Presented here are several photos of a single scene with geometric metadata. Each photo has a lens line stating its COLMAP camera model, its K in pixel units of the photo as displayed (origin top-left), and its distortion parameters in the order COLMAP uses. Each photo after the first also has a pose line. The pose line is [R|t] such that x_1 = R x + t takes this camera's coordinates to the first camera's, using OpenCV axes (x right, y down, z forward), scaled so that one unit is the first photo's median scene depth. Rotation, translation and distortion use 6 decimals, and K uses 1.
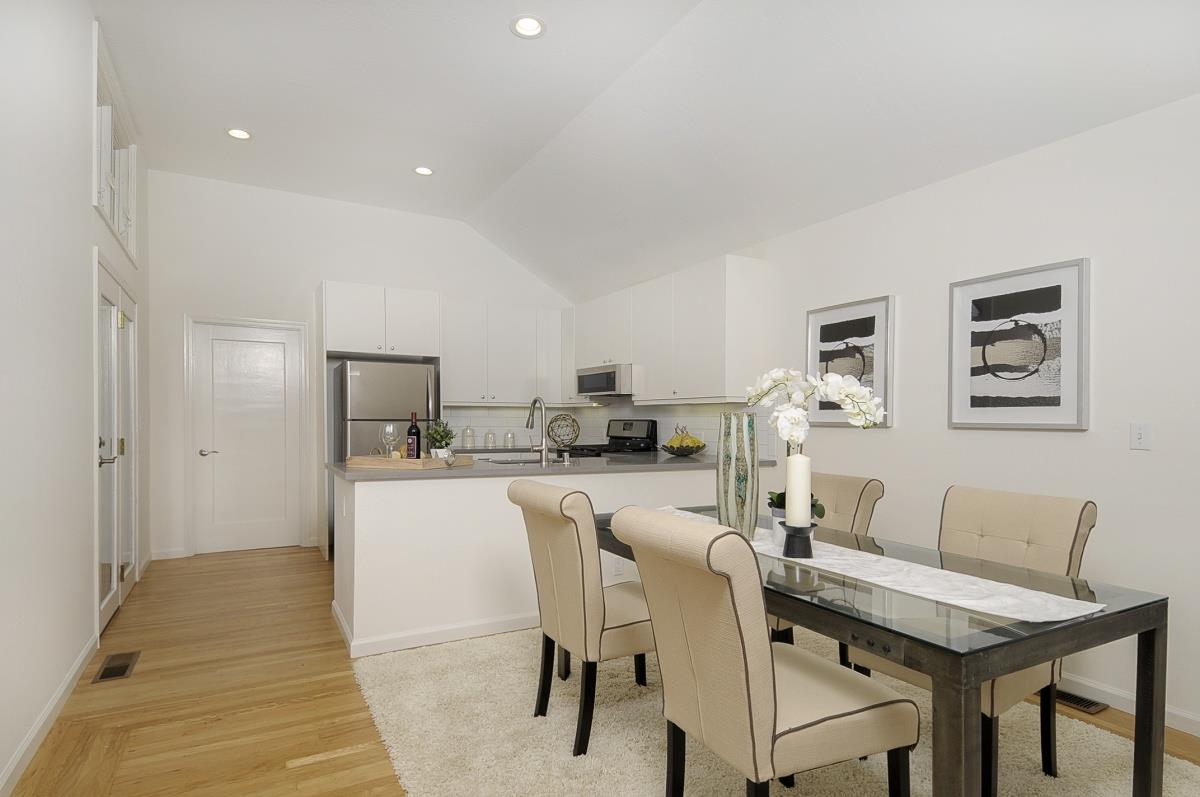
lens RADIAL K [[638.7, 0, 608.2], [0, 638.7, 422.2], [0, 0, 1]] dist [0.055883, 0.000294]
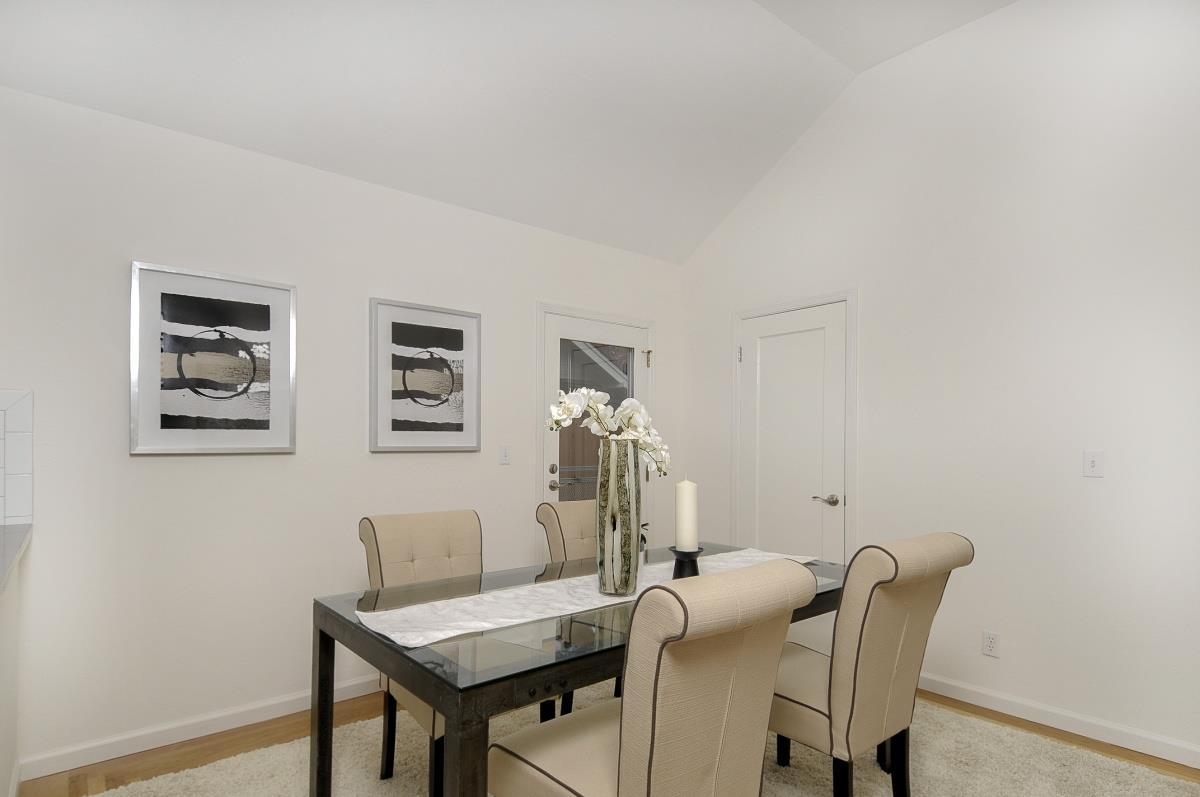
lens RADIAL K [[638.7, 0, 608.2], [0, 638.7, 422.2], [0, 0, 1]] dist [0.055883, 0.000294]
pose [[-0.203520, 0.026890, 0.978702, -0.461412], [0.007587, 0.999636, -0.025888, -0.008737], [-0.979041, 0.002157, -0.203650, 0.893390]]
